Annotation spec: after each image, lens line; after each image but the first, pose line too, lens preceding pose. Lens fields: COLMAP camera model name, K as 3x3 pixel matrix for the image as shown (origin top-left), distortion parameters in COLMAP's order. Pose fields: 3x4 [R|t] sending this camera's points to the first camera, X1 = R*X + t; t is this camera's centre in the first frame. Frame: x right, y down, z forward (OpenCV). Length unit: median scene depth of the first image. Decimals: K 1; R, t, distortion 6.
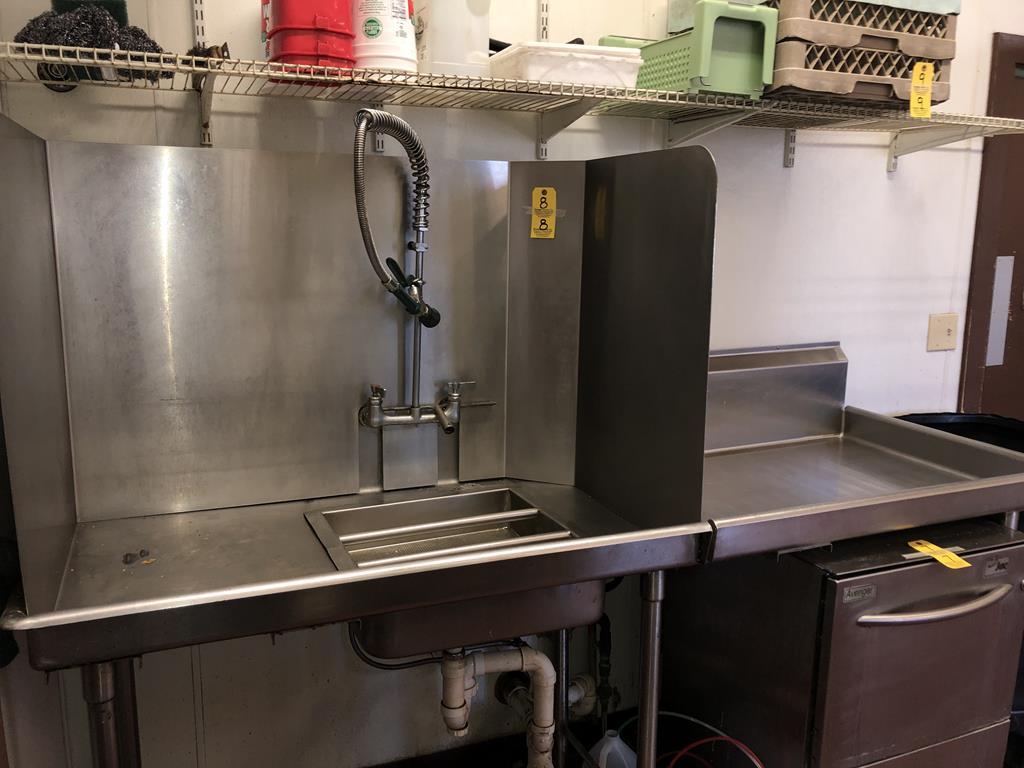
lens RADIAL K [[848.9, 0, 512.9], [0, 848.9, 380.9], [0, 0, 1]] dist [0.001910, 0.020229]
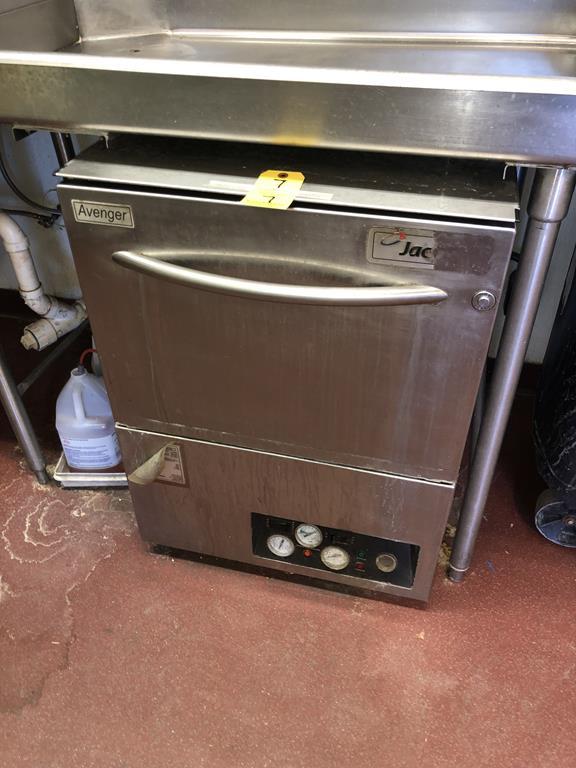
lens RADIAL K [[636.7, 0, 288.1], [0, 636.7, 383.9], [0, 0, 1]] dist [0.001910, 0.020229]
pose [[0.794525, 0.370043, -0.481454, 0.934738], [-0.088302, 0.854847, 0.511311, 0.107658], [0.600777, -0.363736, 0.711873, 0.781379]]
